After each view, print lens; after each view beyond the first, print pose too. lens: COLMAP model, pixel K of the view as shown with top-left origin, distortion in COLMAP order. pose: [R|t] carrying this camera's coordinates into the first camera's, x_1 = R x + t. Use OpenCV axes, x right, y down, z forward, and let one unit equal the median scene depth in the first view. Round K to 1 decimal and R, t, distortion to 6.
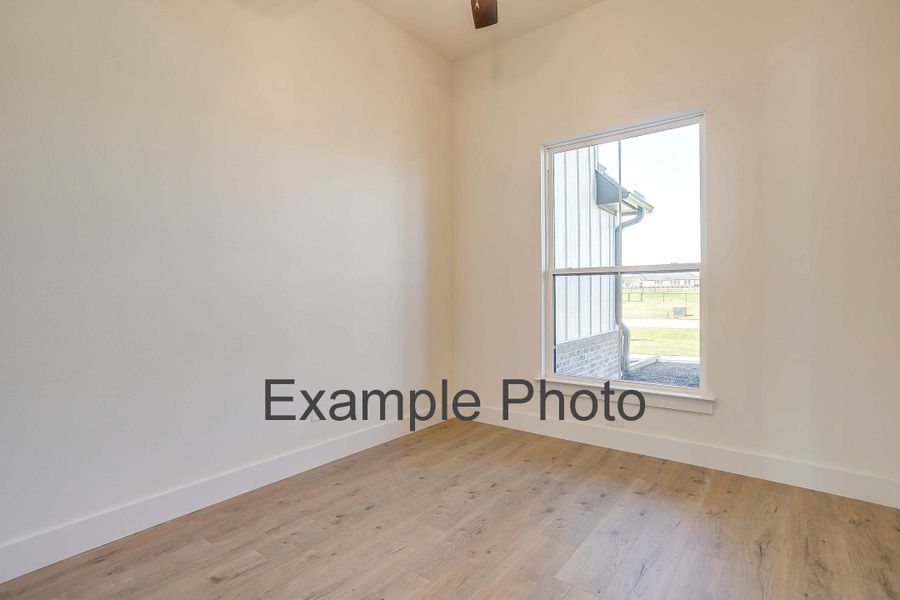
lens RADIAL K [[438.3, 0, 448.4], [0, 438.3, 295.6], [0, 0, 1]] dist [-0.052595, 0.024552]
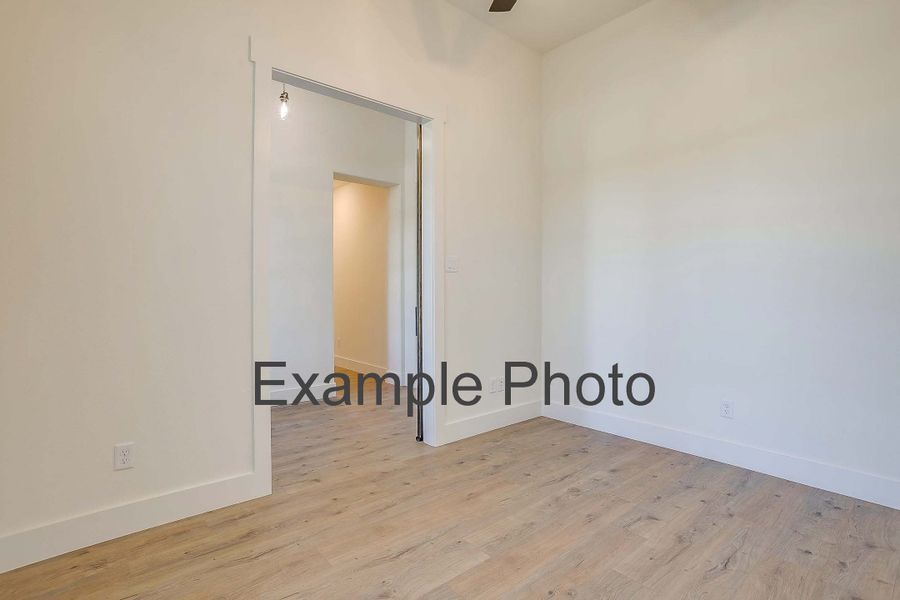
lens RADIAL K [[438.3, 0, 448.4], [0, 438.3, 295.6], [0, 0, 1]] dist [-0.052595, 0.024552]
pose [[-0.980630, 0.004774, 0.195809, 0.130287], [0.005766, 0.999973, 0.004493, 0.002516], [-0.195782, 0.005535, -0.980632, 1.972711]]
